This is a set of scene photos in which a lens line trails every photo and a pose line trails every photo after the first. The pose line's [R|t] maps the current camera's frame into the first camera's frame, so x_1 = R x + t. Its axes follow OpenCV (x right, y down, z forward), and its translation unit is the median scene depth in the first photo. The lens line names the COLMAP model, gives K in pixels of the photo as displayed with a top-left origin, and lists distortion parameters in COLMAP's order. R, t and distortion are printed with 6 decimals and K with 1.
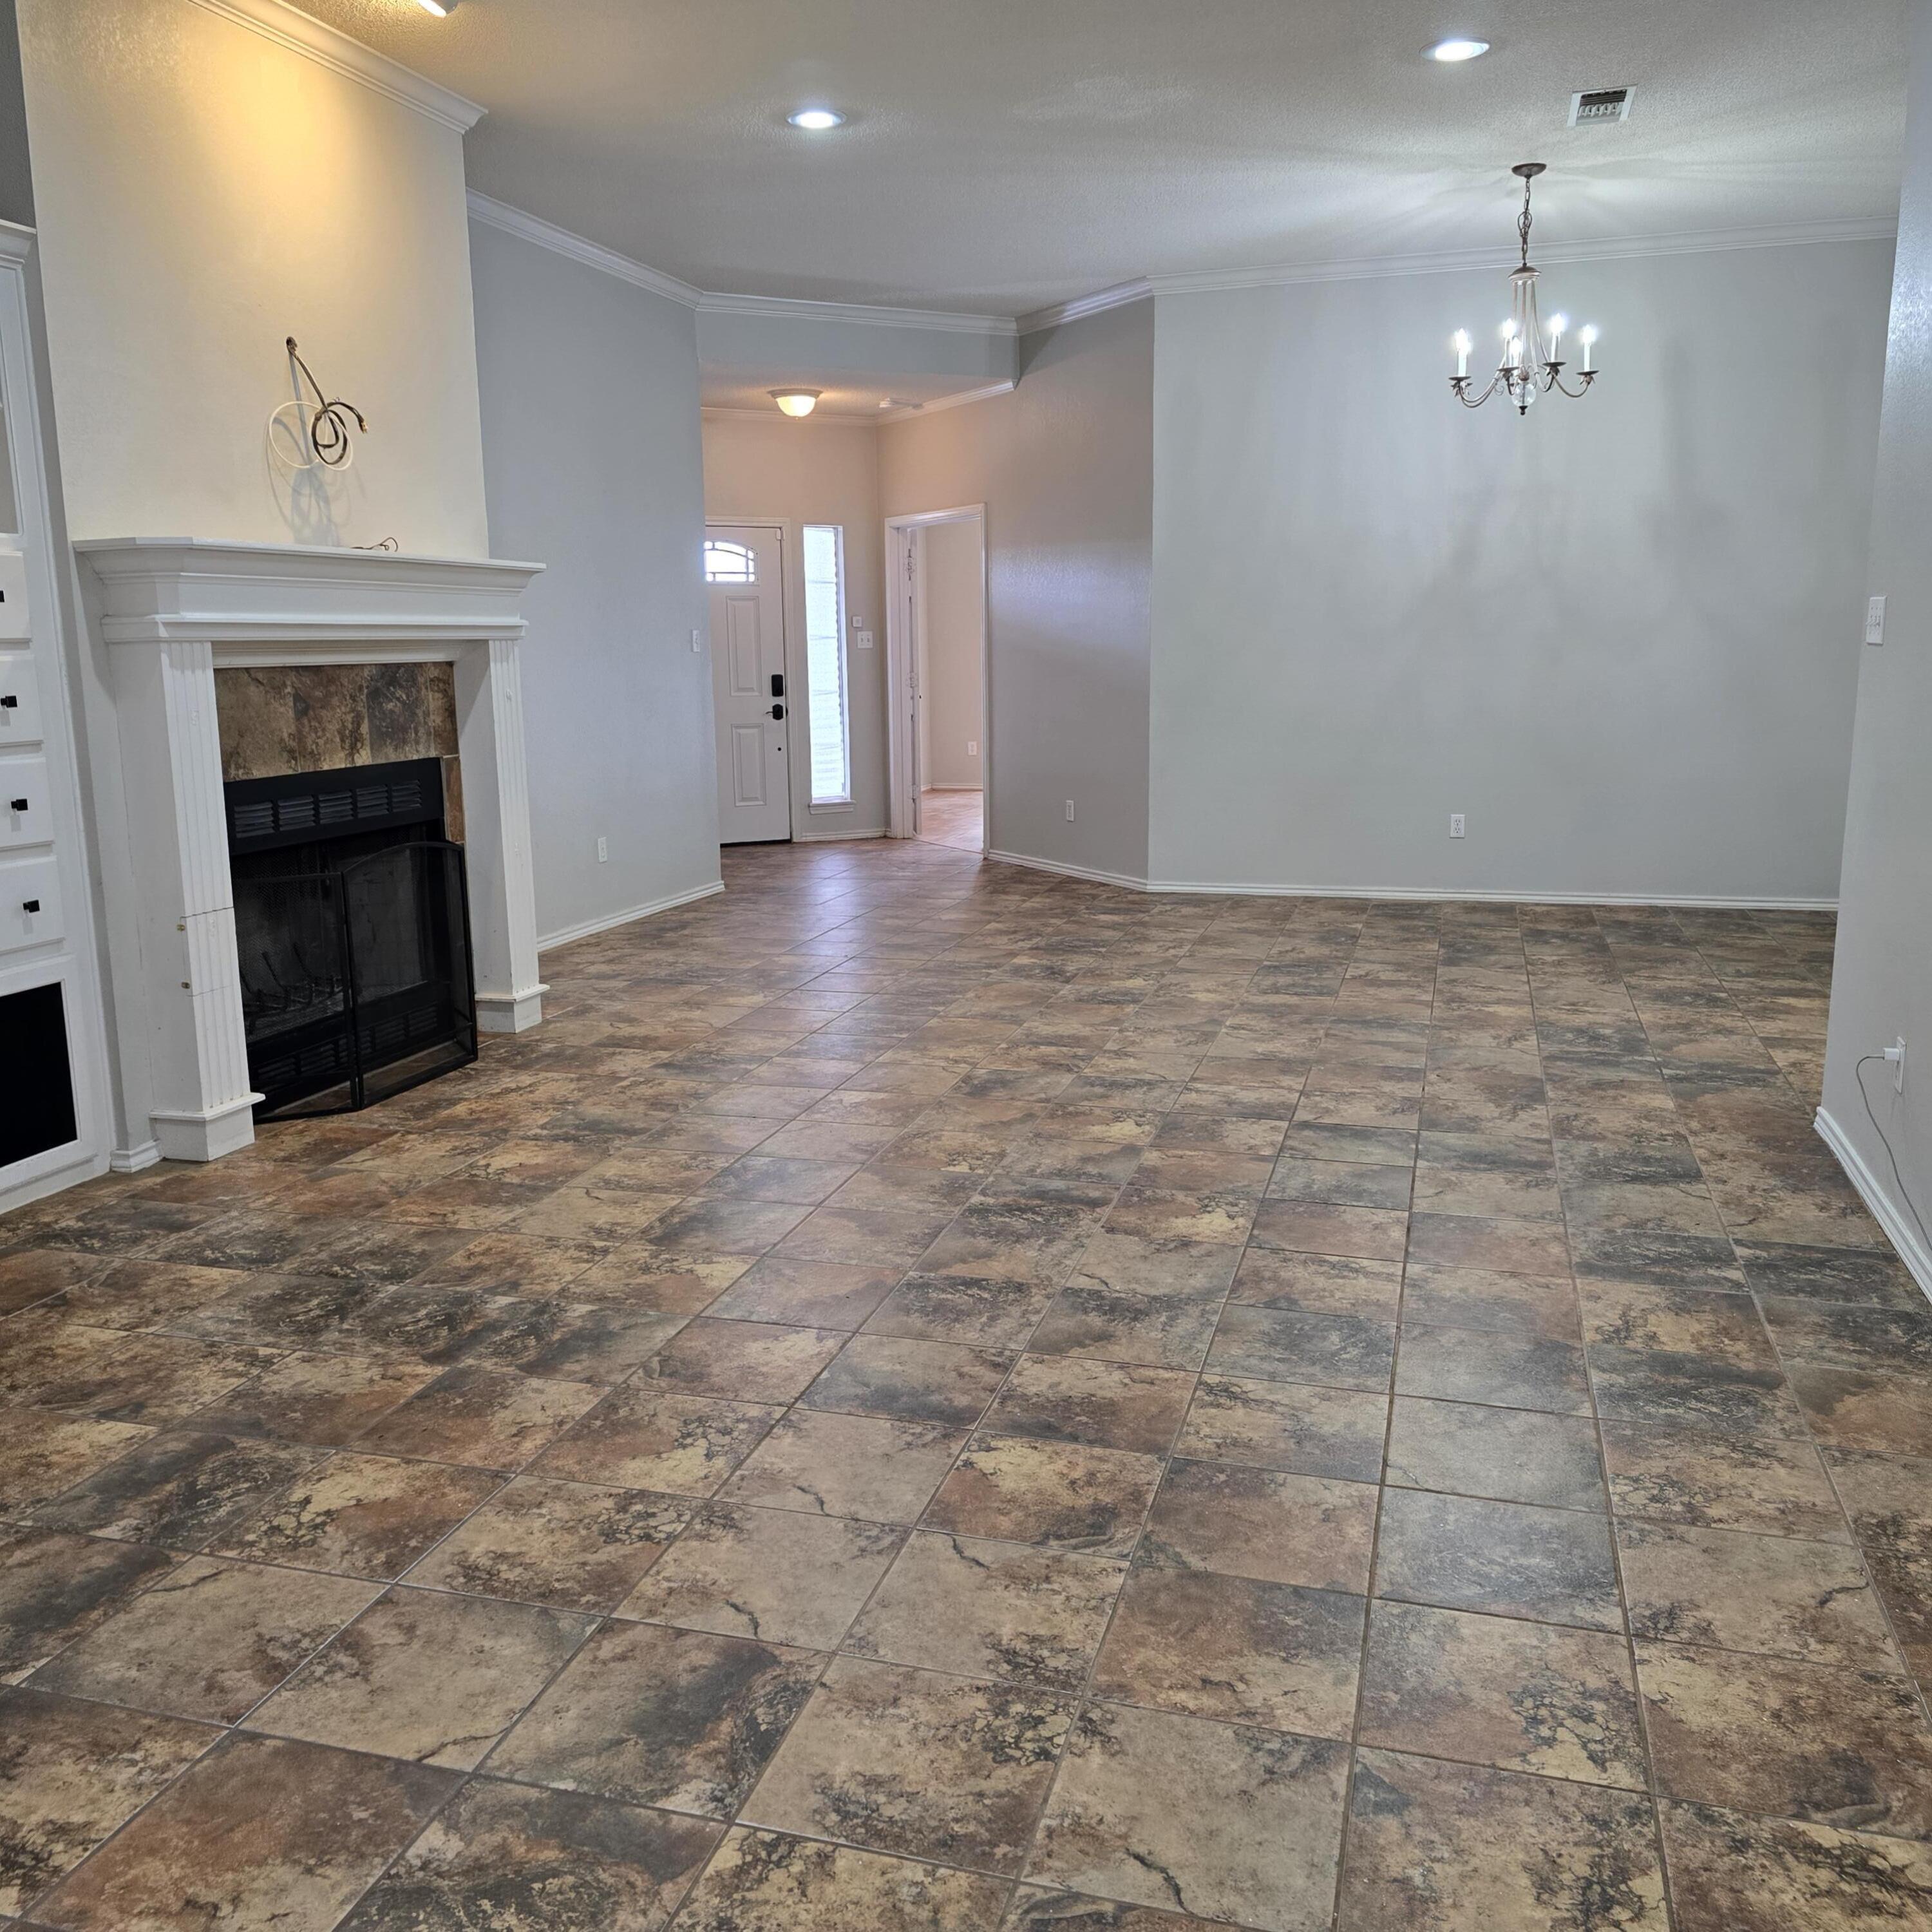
lens RADIAL K [[1717.4, 0, 939.6], [0, 1717.4, 974.0], [0, 0, 1]] dist [0.101065, -0.125449]
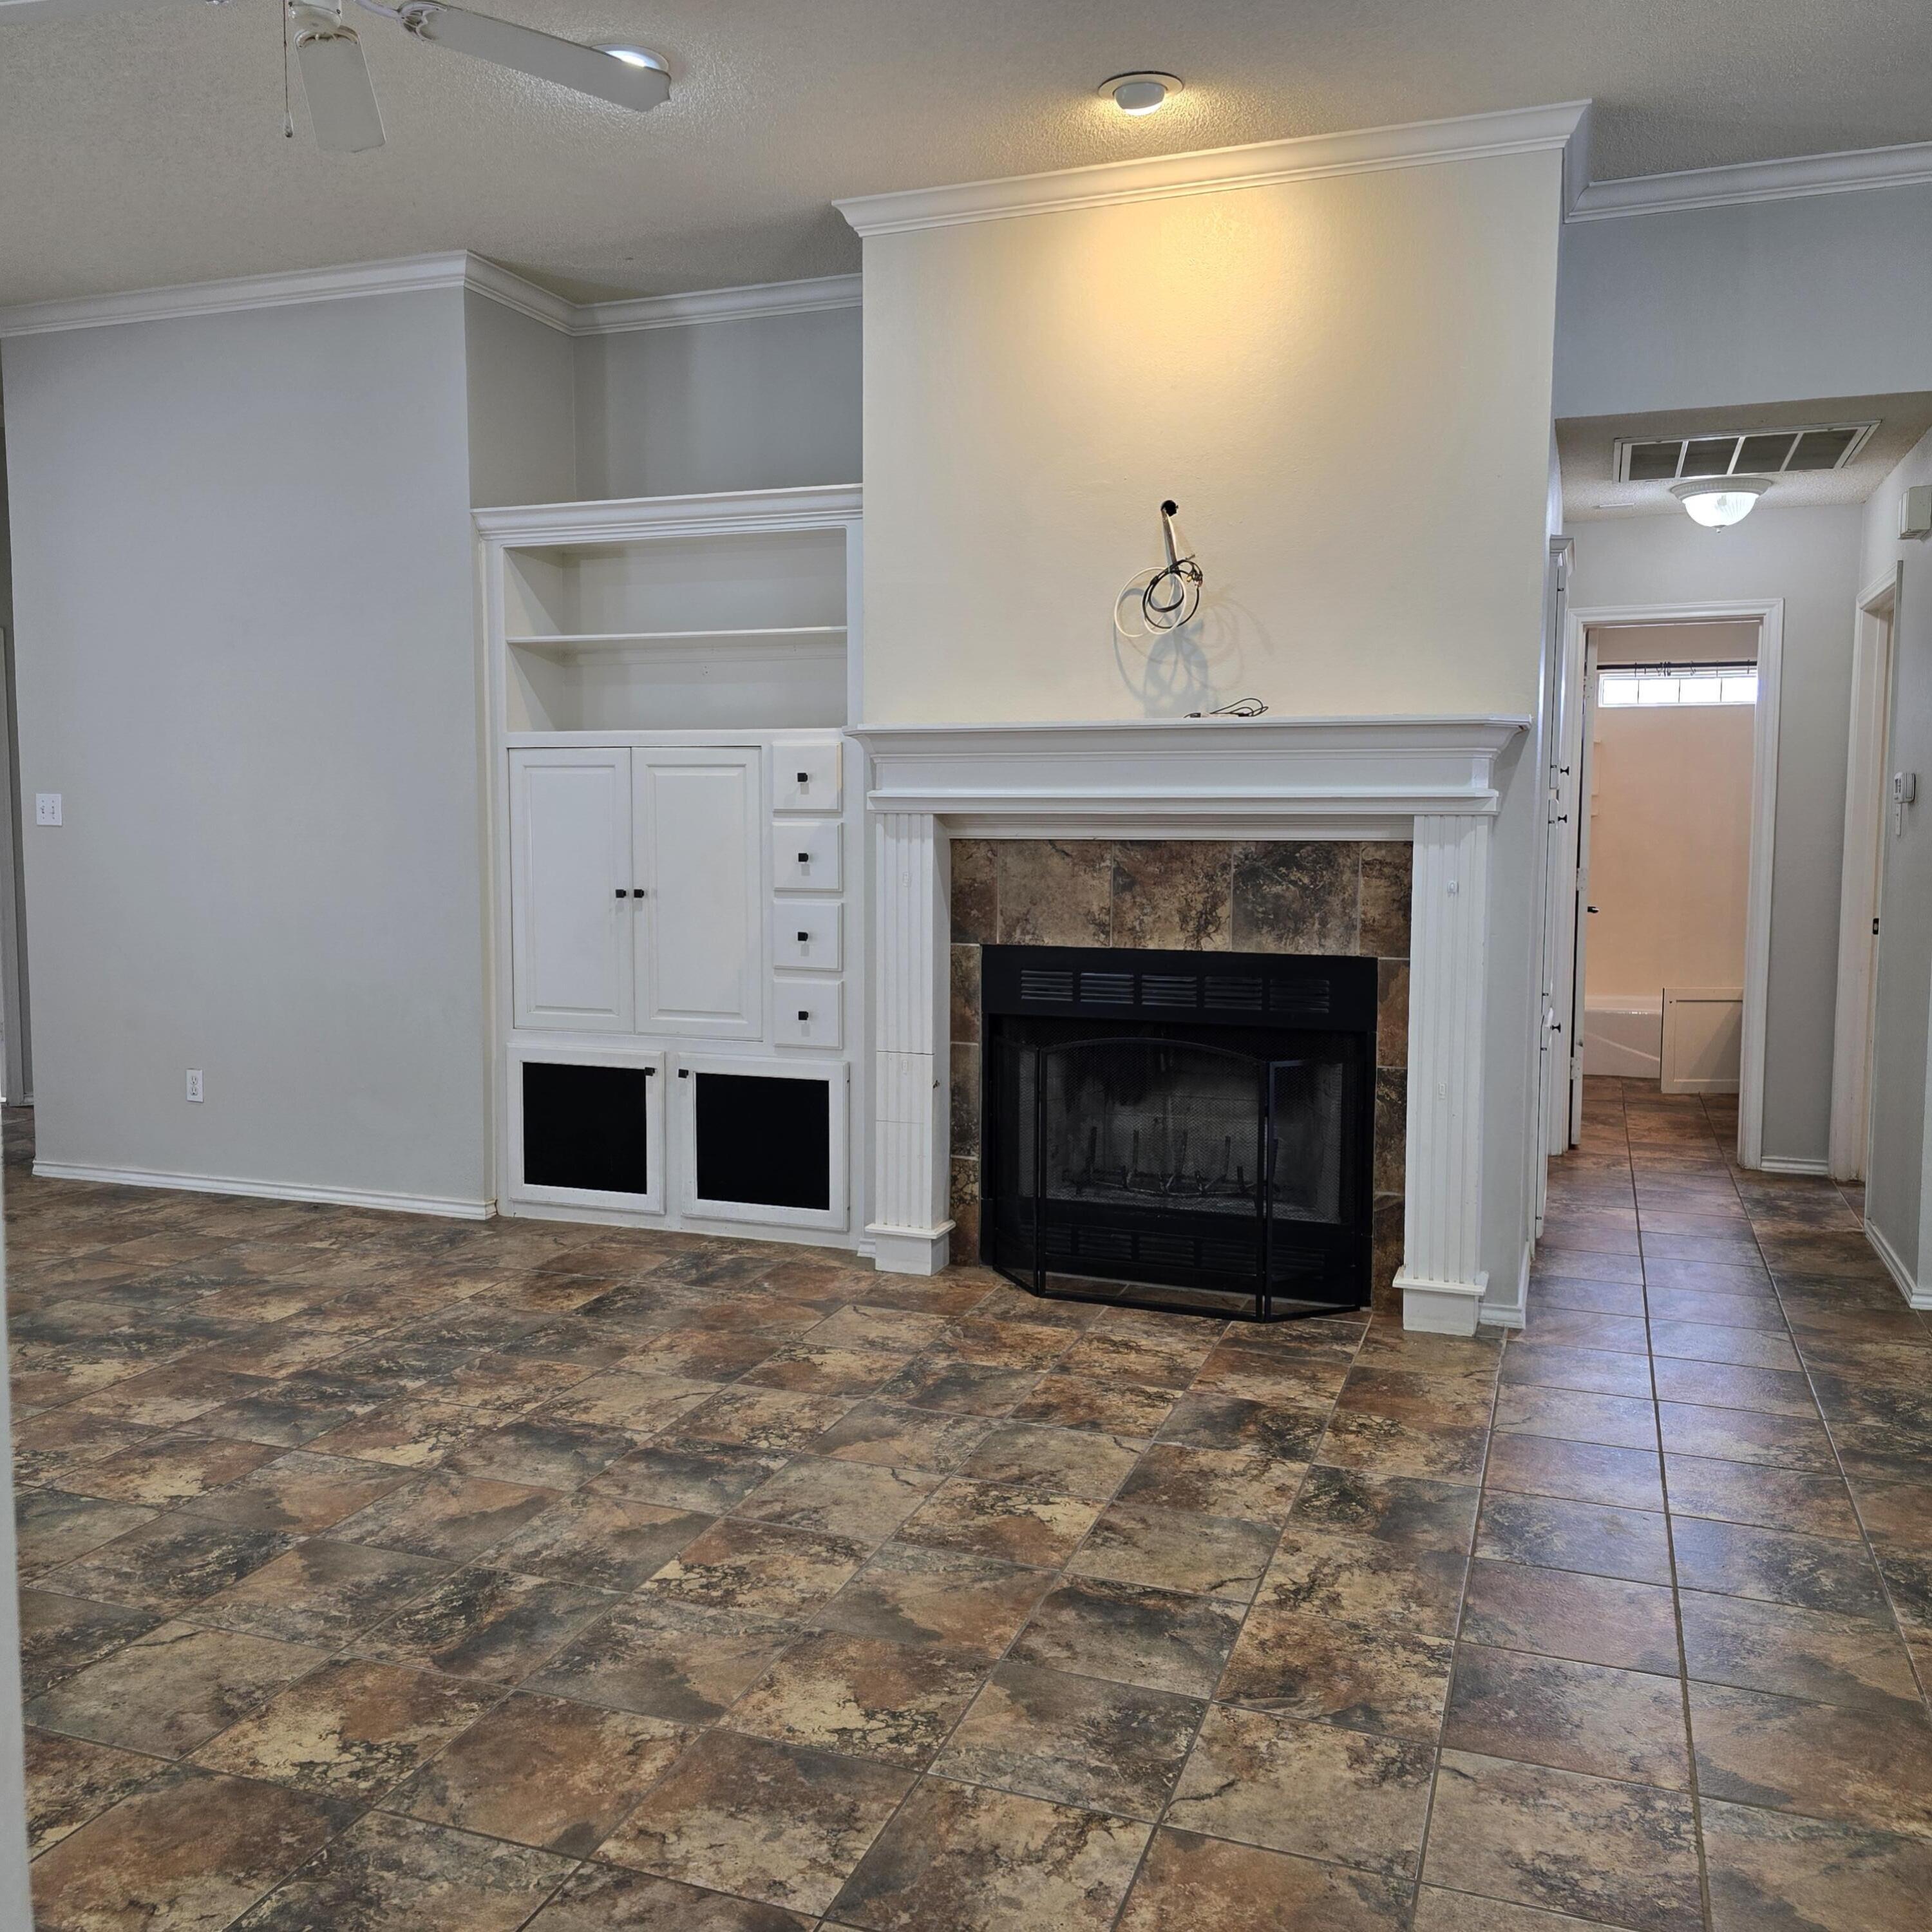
lens RADIAL K [[1717.4, 0, 939.6], [0, 1717.4, 974.0], [0, 0, 1]] dist [0.101065, -0.125449]
pose [[-0.071180, 0.115357, -0.990771, 0.635368], [-0.193442, 0.972836, 0.127166, -0.220389], [0.978526, 0.200709, -0.046931, 1.026395]]
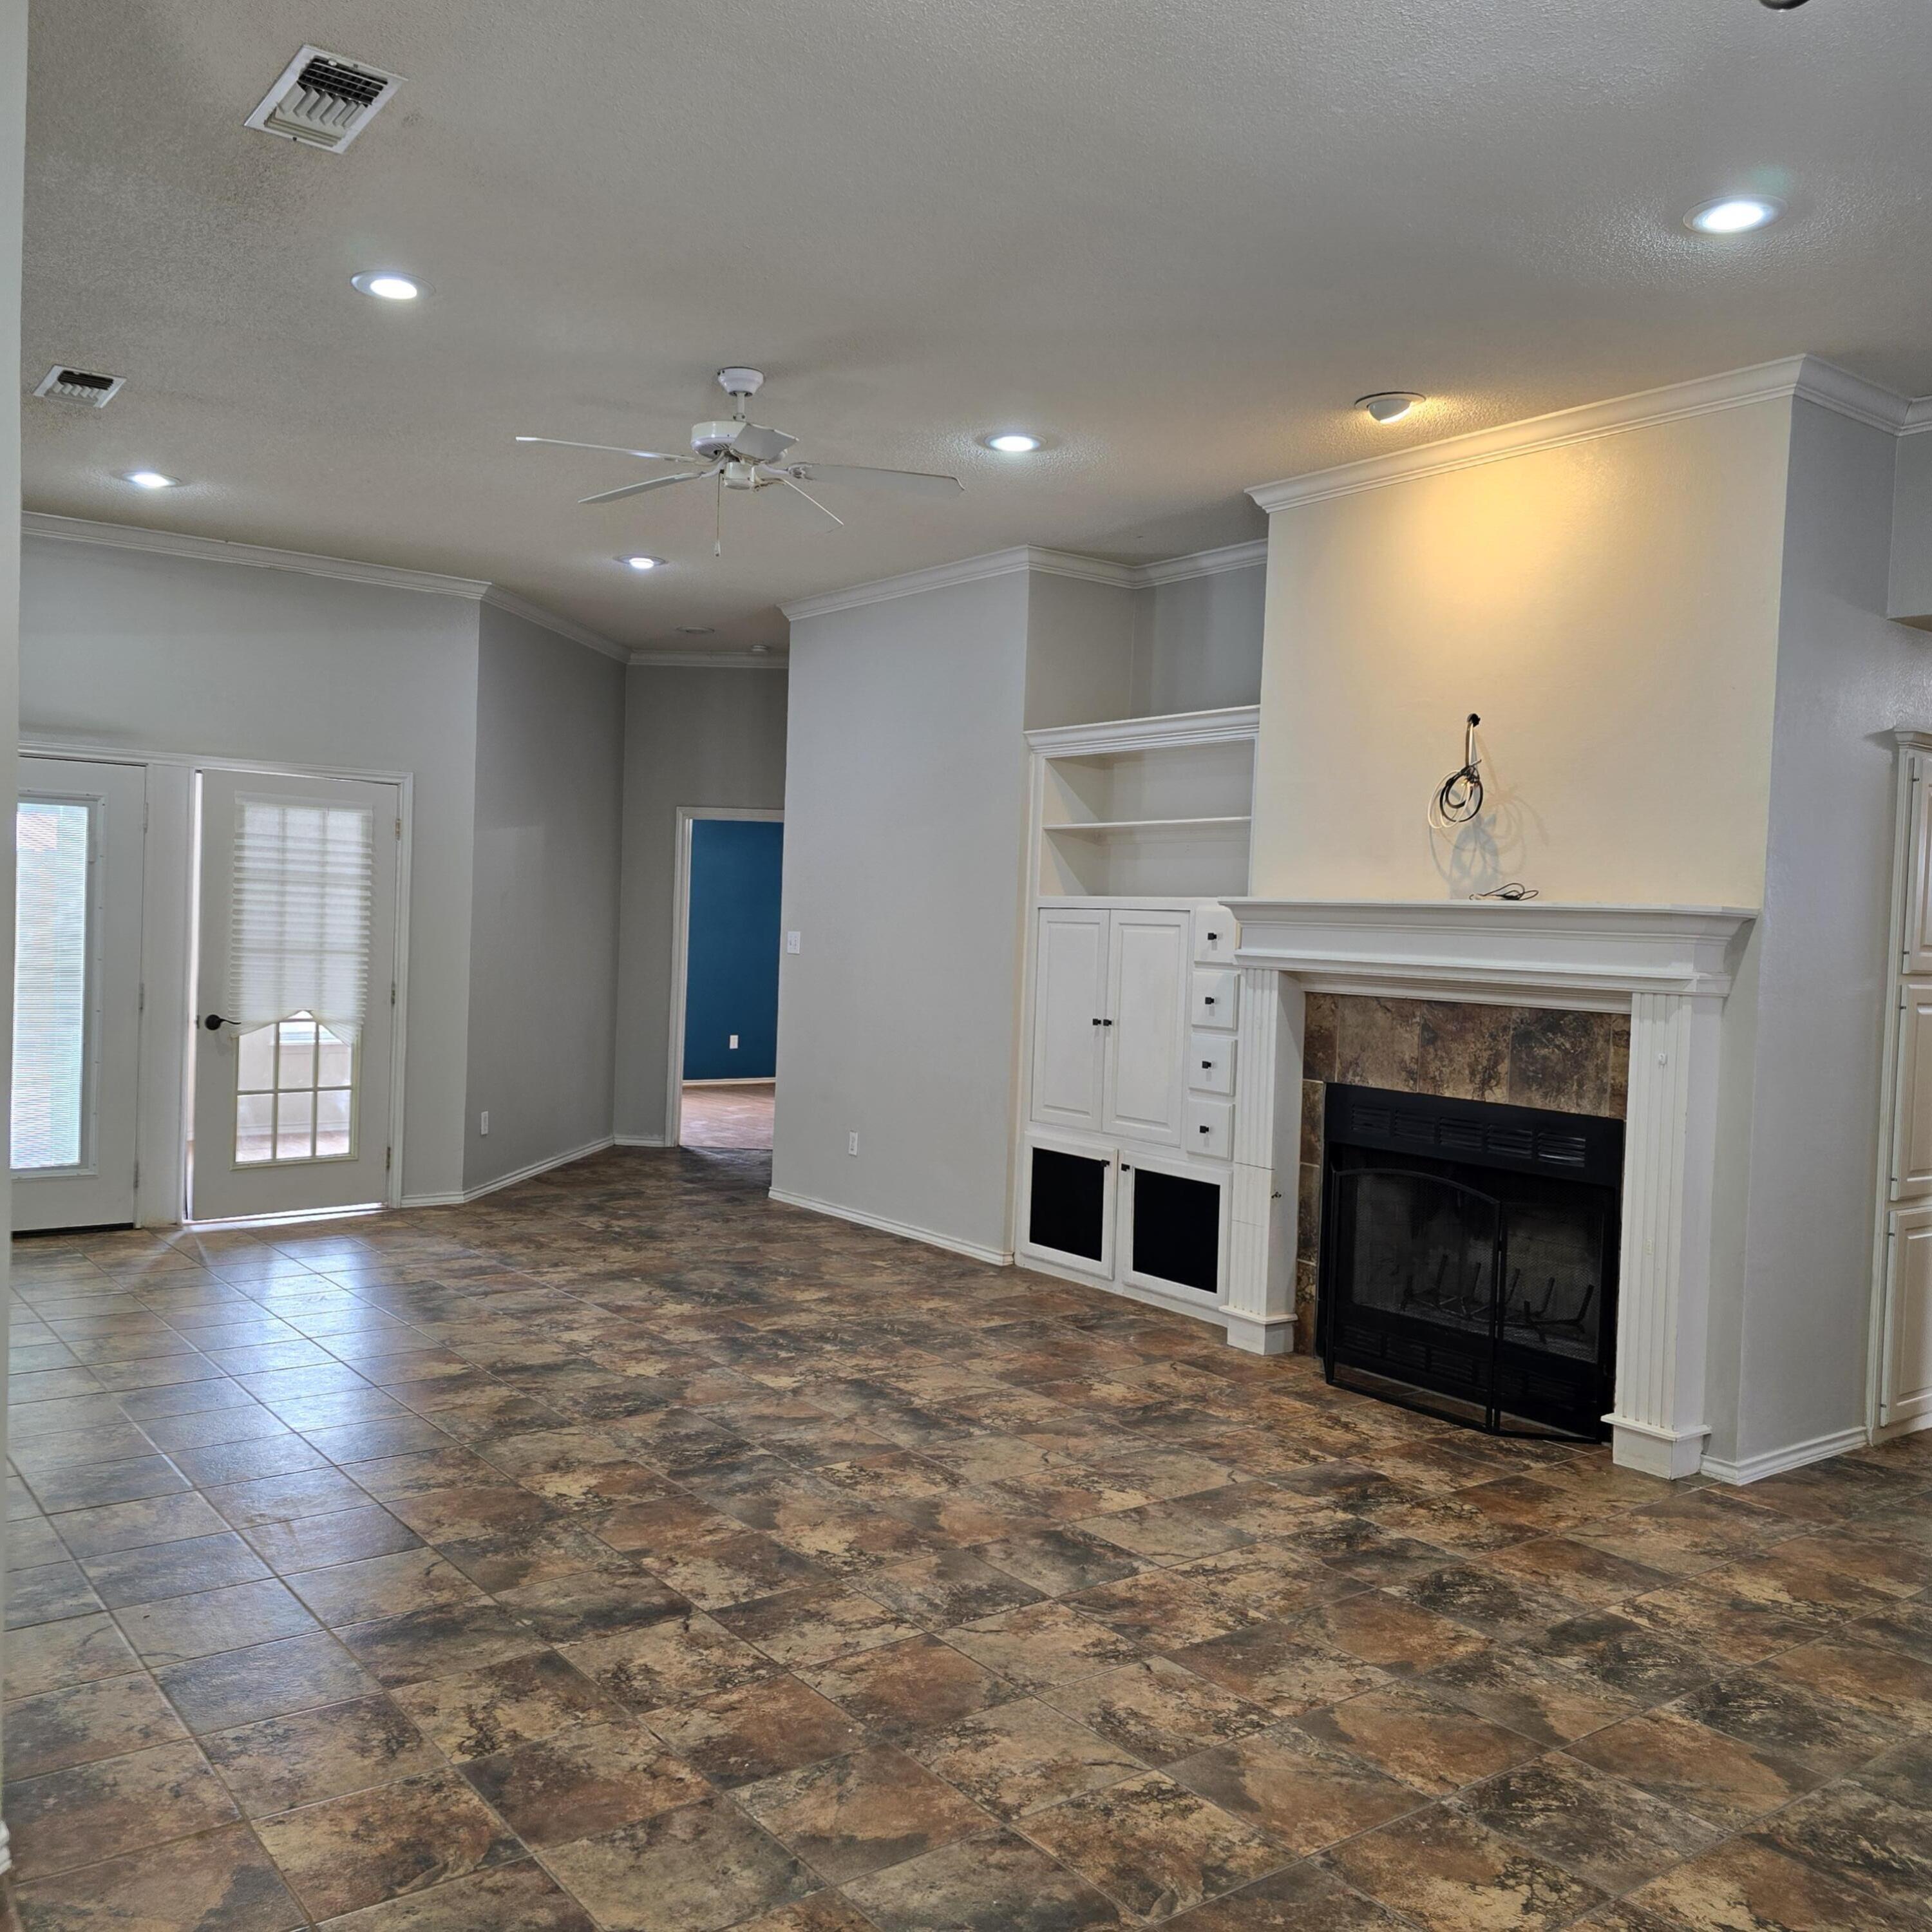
lens RADIAL K [[1728.3, 0, 933.6], [0, 1728.3, 1000.7], [0, 0, 1]] dist [0.118063, -0.191641]
pose [[-0.598334, 0.034091, -0.800521, 0.770795], [-0.179836, 0.967891, 0.175633, -0.338205], [0.780805, 0.249049, -0.572991, 1.490191]]
